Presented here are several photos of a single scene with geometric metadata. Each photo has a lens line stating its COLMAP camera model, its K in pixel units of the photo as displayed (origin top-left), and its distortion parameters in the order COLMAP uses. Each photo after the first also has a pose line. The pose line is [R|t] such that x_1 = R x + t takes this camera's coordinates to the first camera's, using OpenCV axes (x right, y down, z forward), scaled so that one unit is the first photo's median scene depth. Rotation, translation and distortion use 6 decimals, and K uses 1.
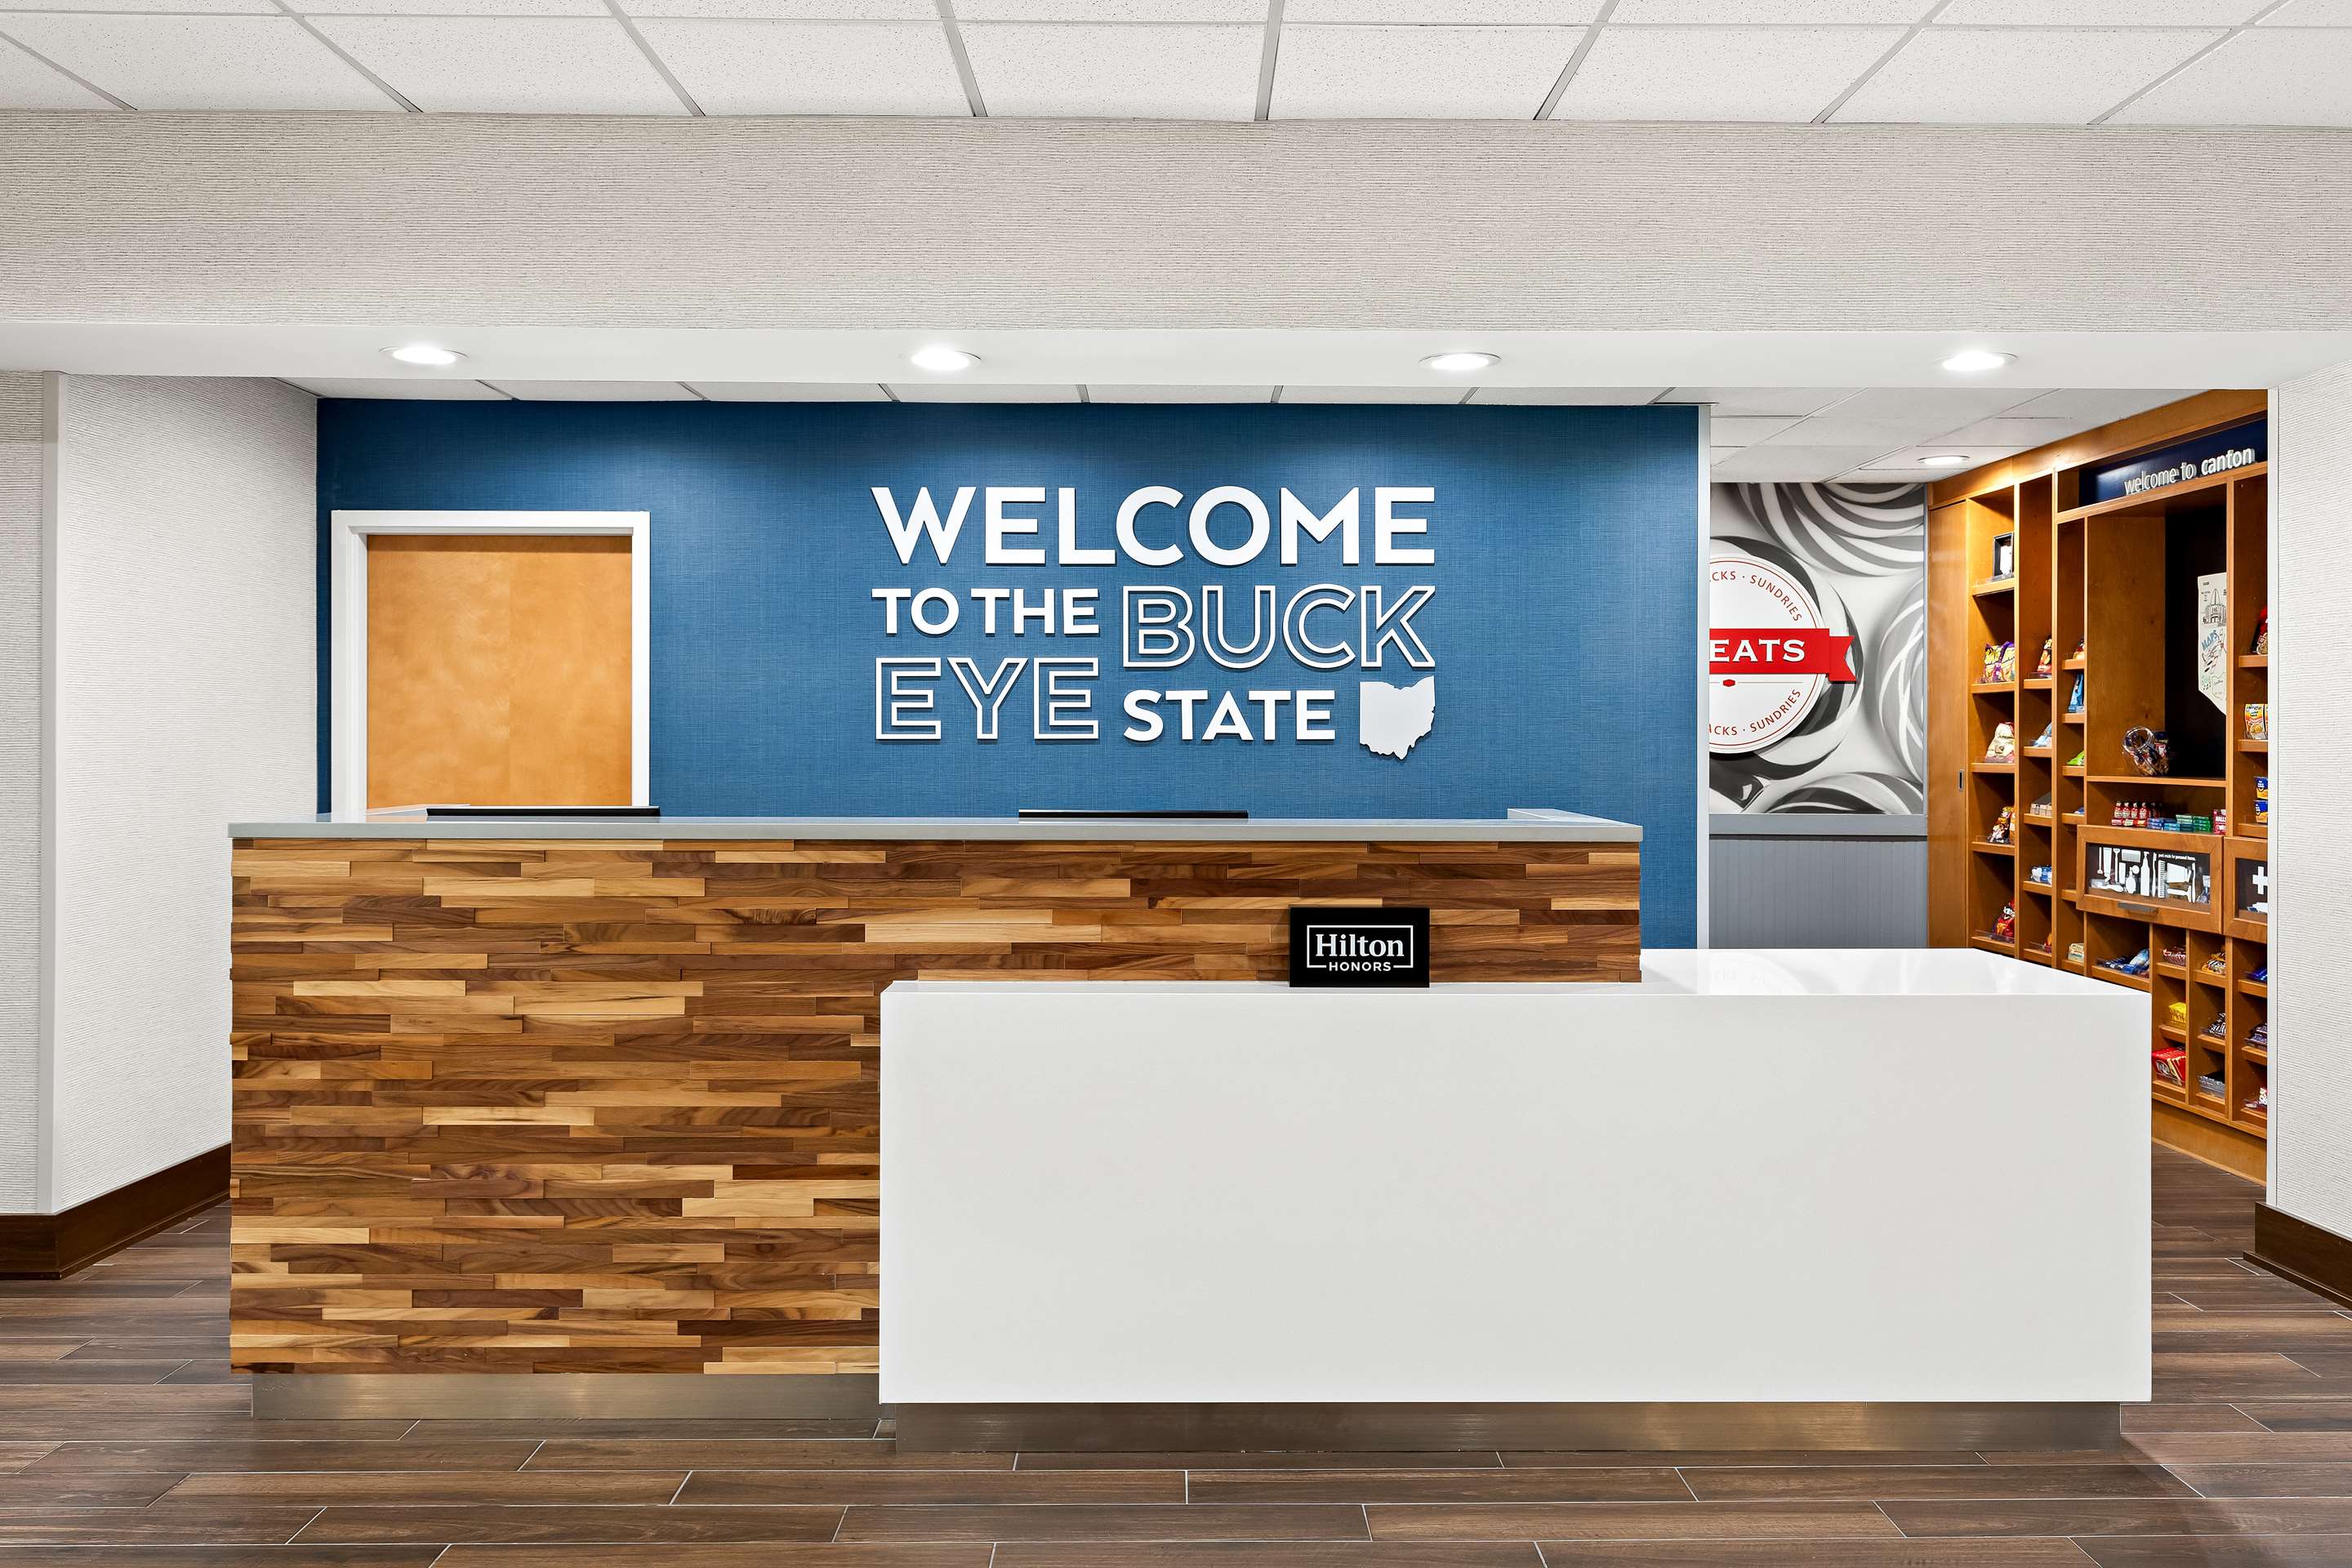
lens RADIAL K [[1847.3, 0, 1183.3], [0, 1847.3, 740.7], [0, 0, 1]] dist [-0.001810, 0.002303]
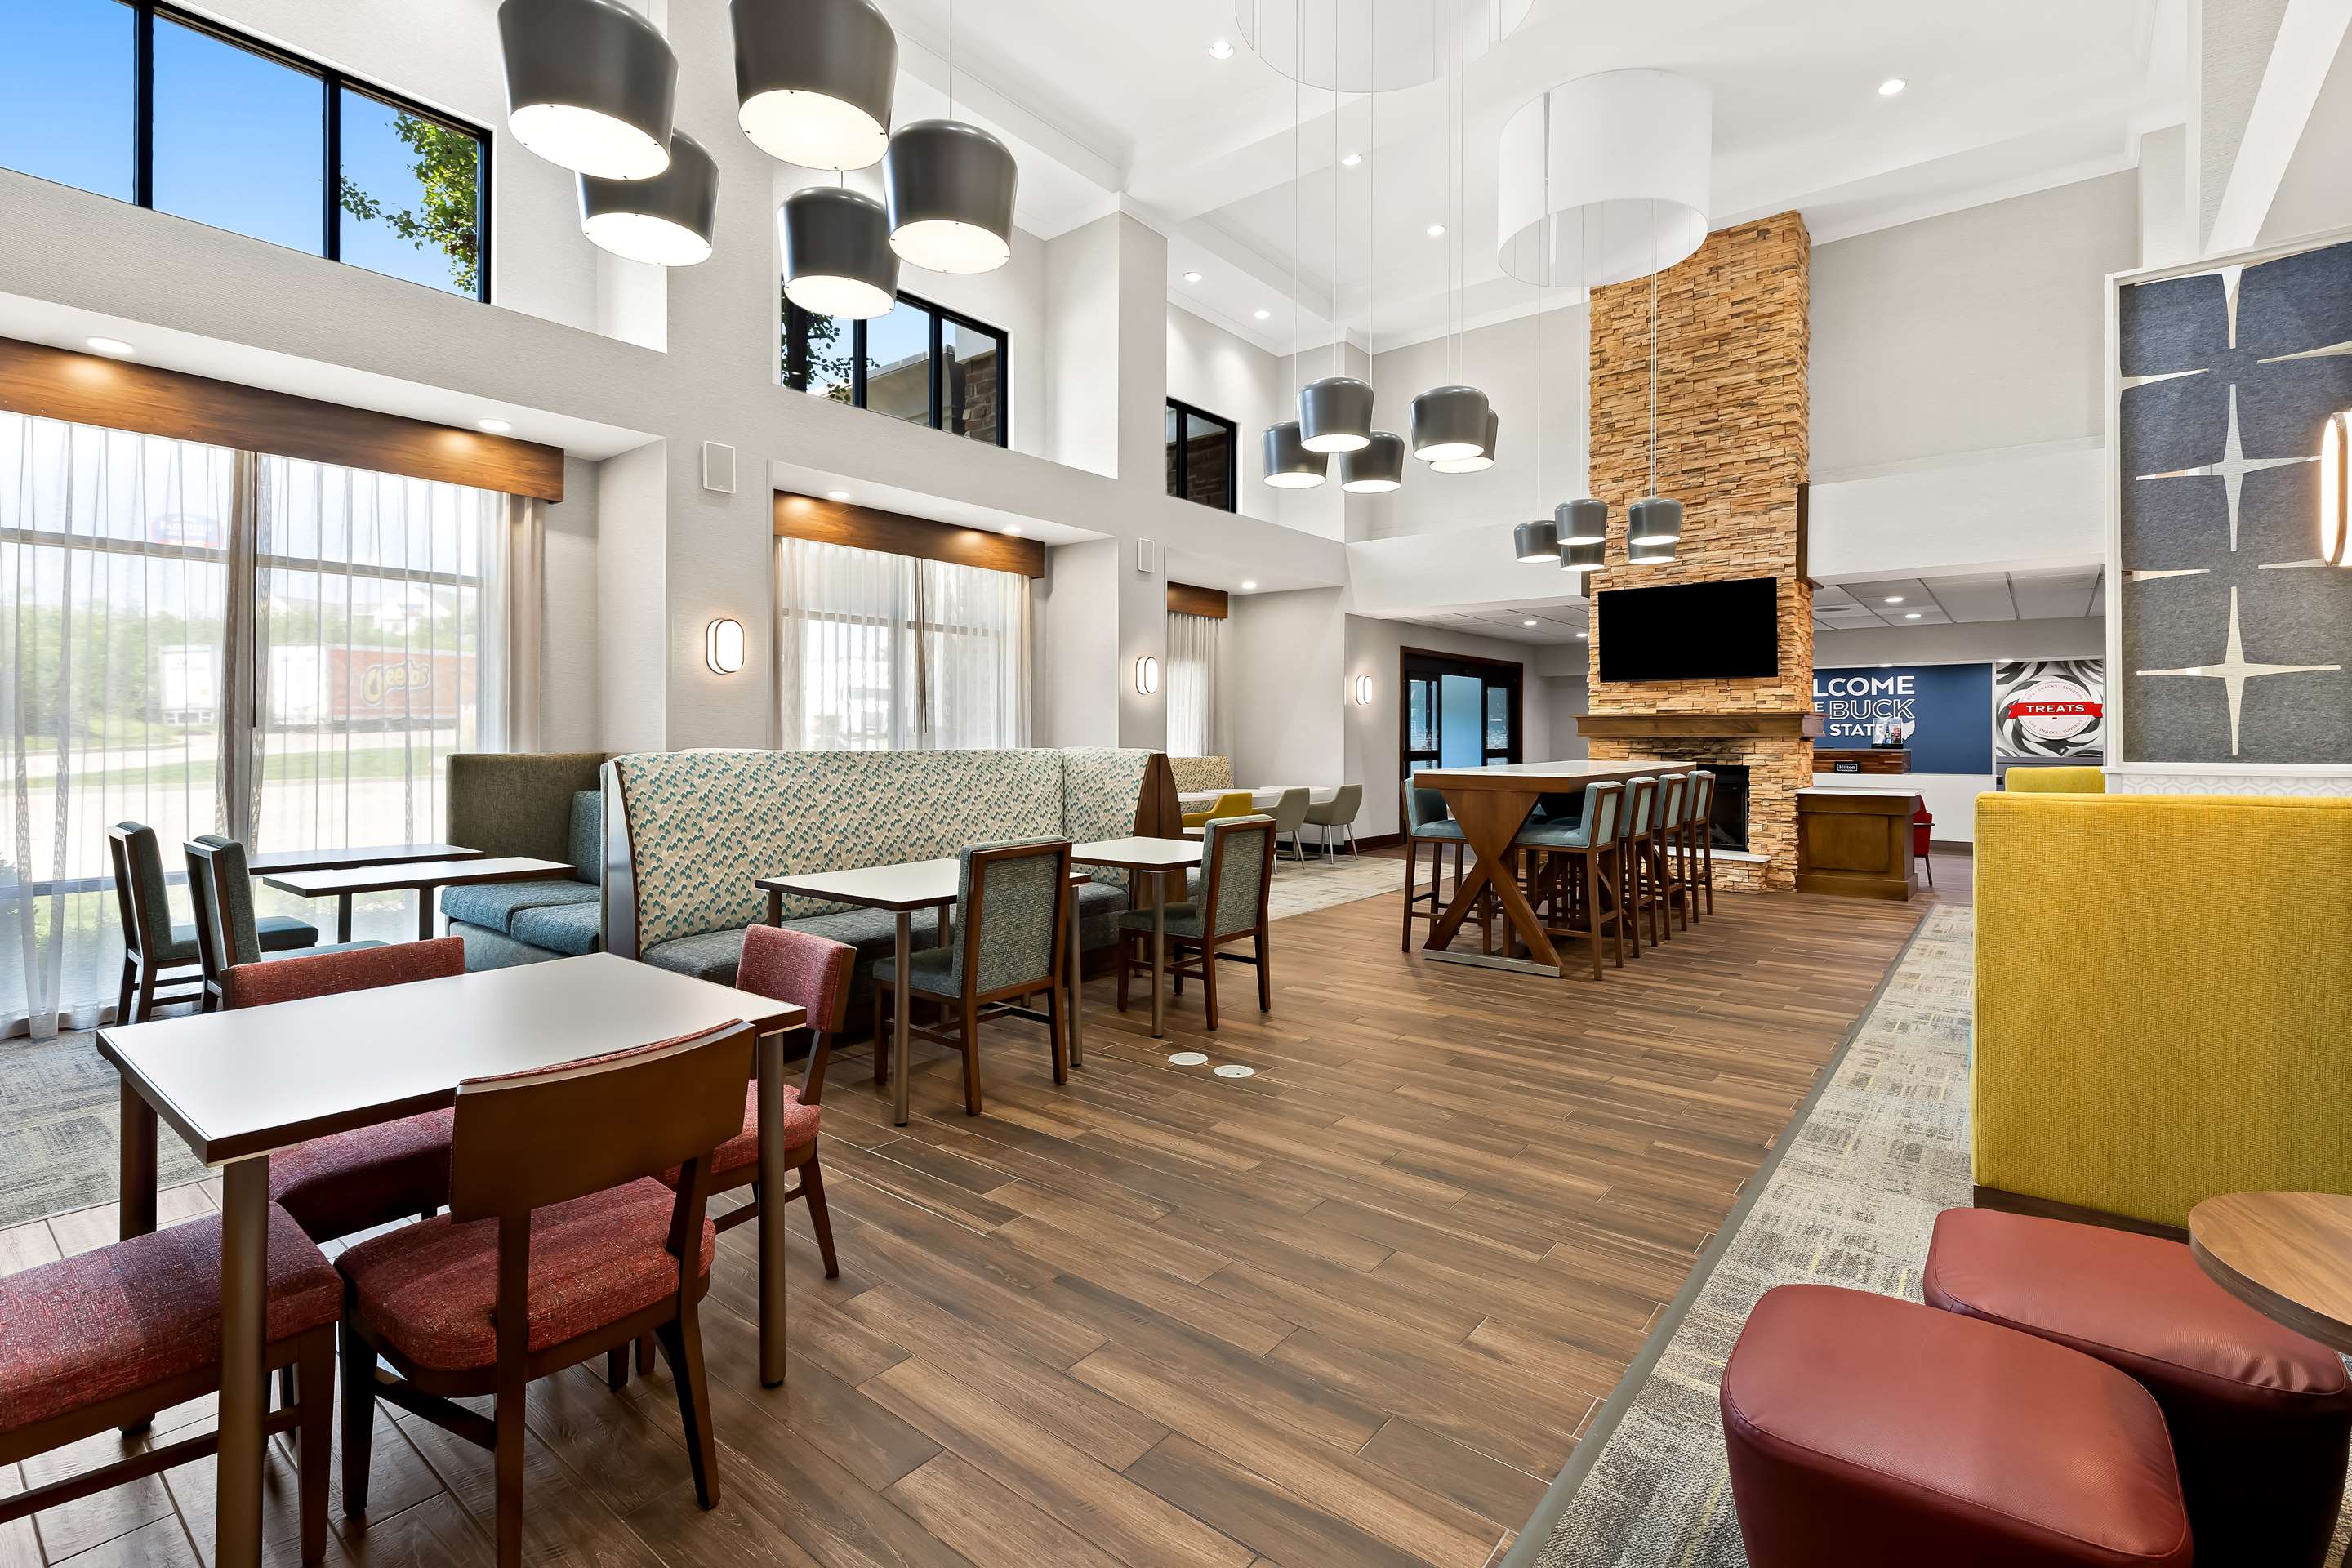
lens RADIAL K [[1086.6, 0, 1172.4], [0, 1086.6, 732.2], [0, 0, 1]] dist [-0.002410, -0.000709]
pose [[0.774737, -0.005118, -0.632263, 0.339837], [0.001334, 0.999978, -0.006461, 0.005094], [0.632282, 0.004162, 0.774727, -1.750953]]
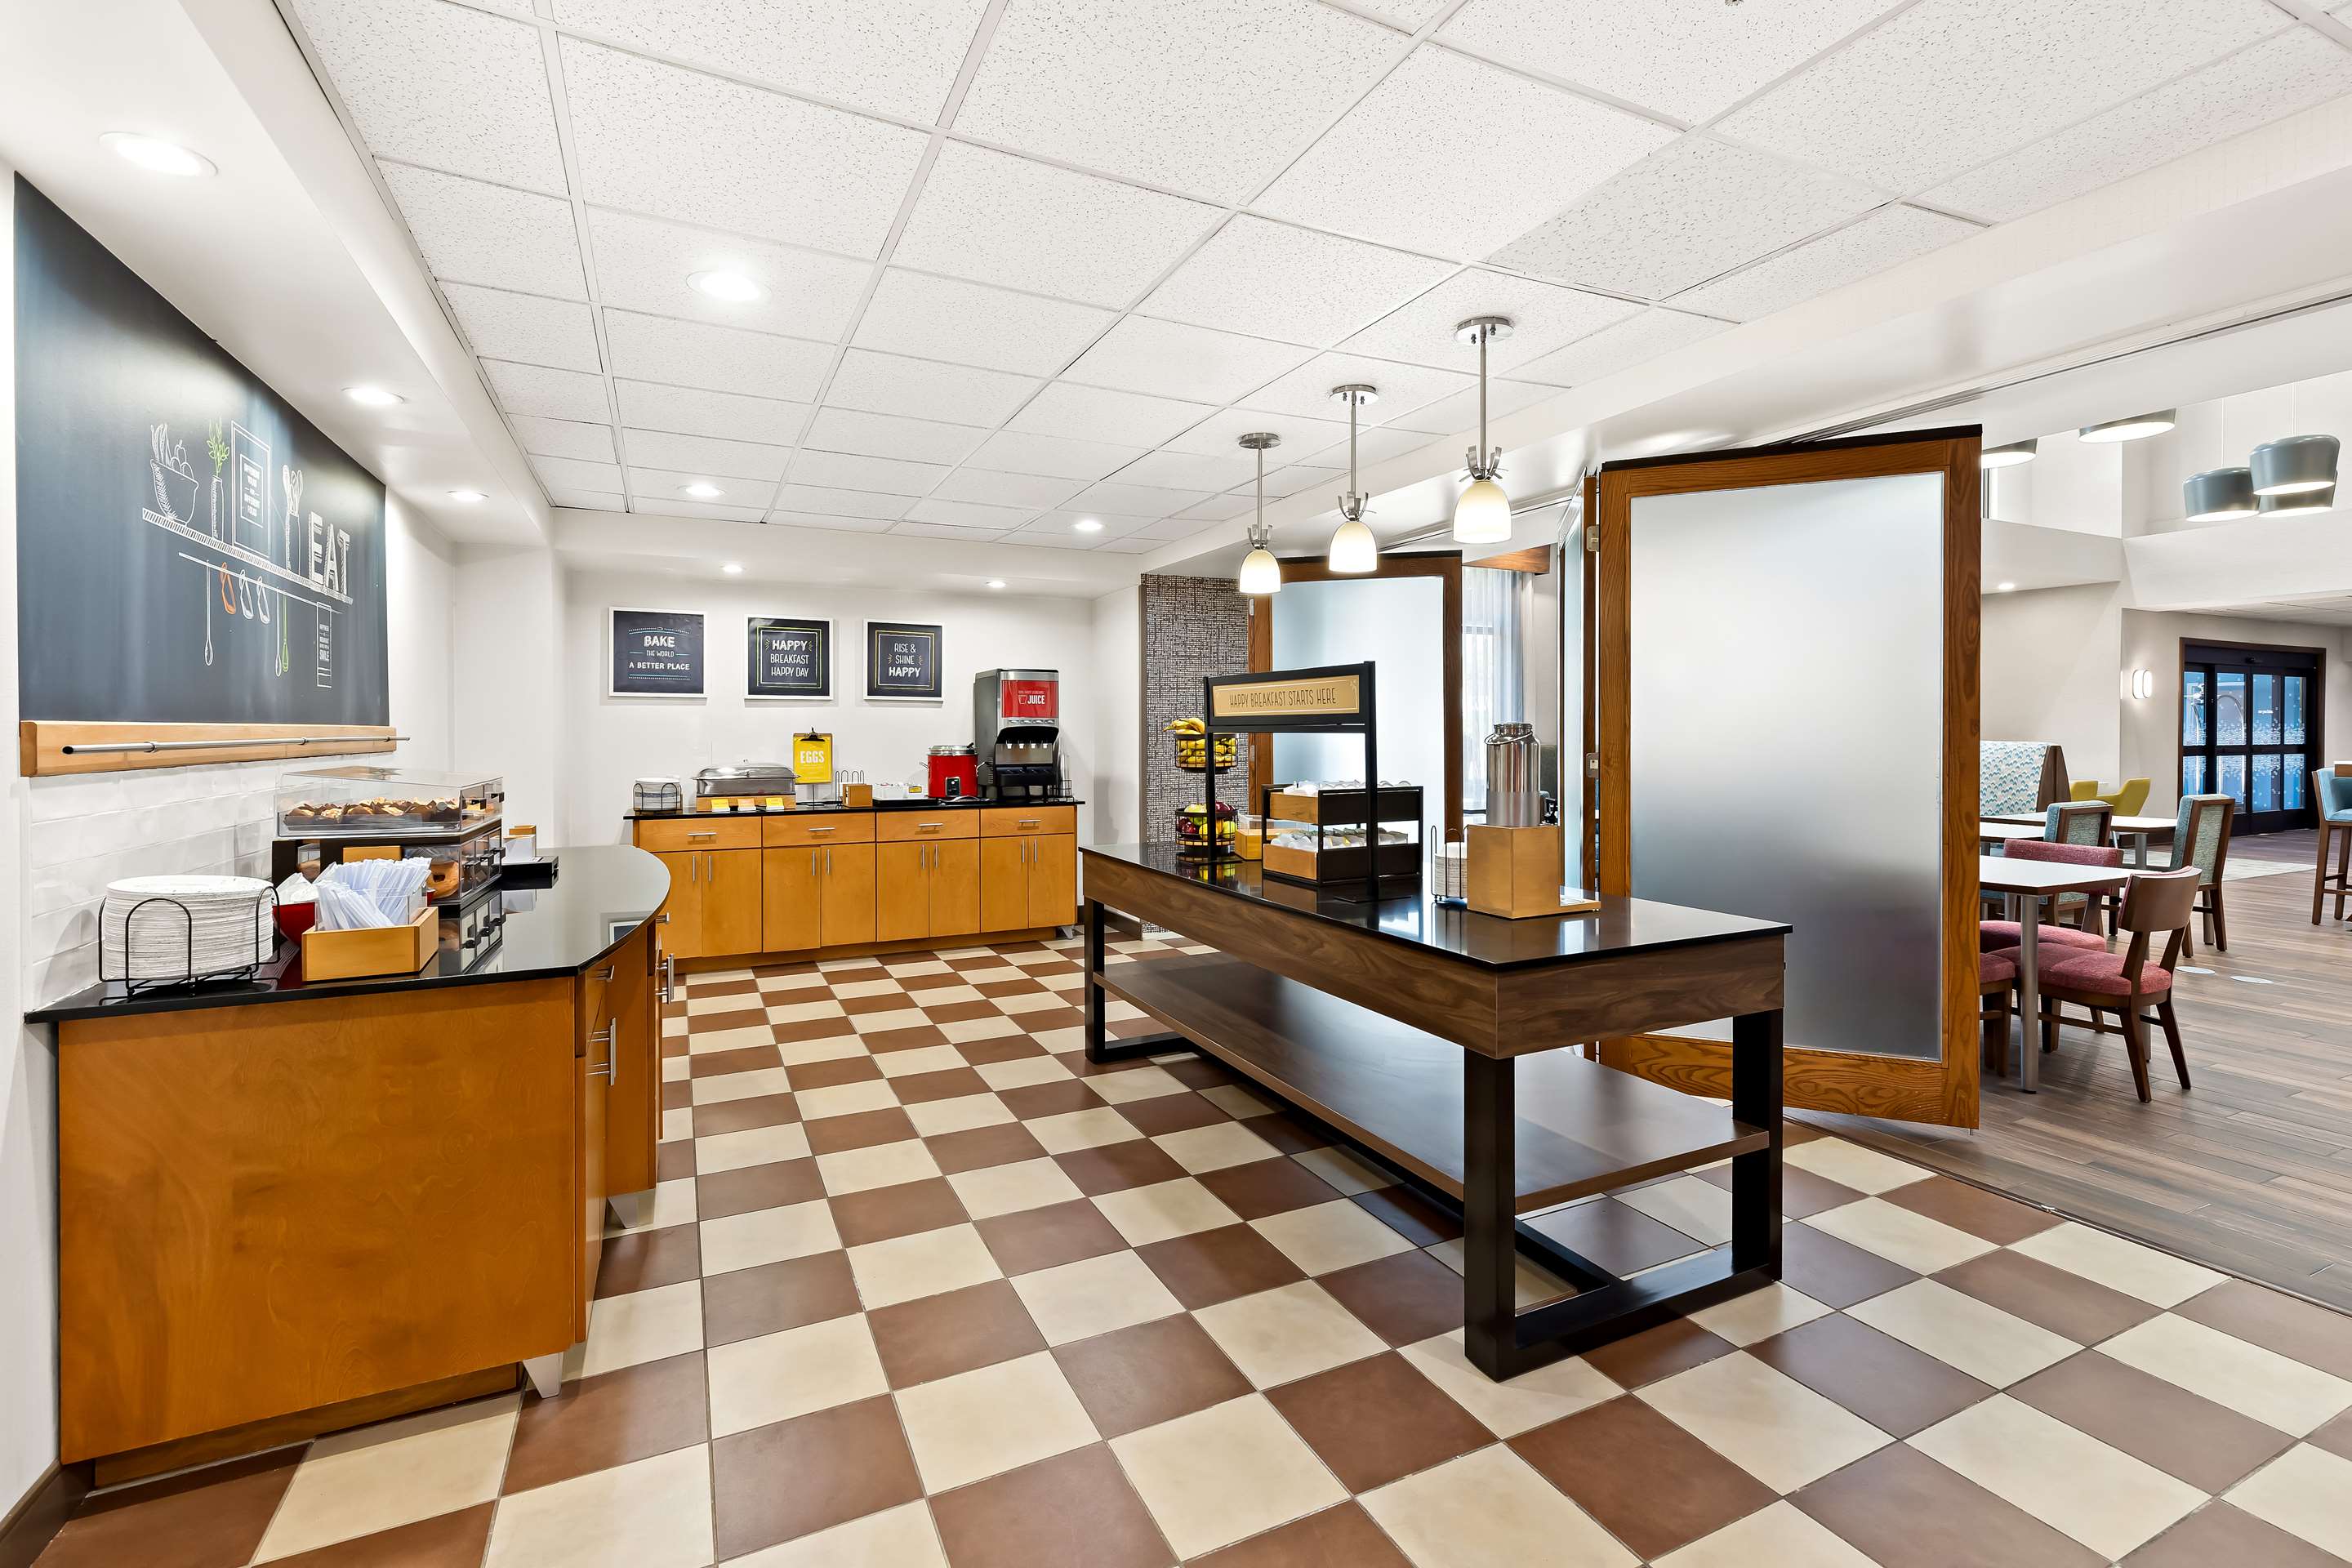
lens RADIAL K [[1038.6, 0, 1176.0], [0, 1038.6, 784.0], [0, 0, 1]] dist [-0.003240, -0.000624]
pose [[0.436964, 0.039049, -0.898631, 0.301264], [0.002406, 0.999003, 0.044581, 0.008098], [0.899476, -0.021643, 0.436434, -2.318106]]
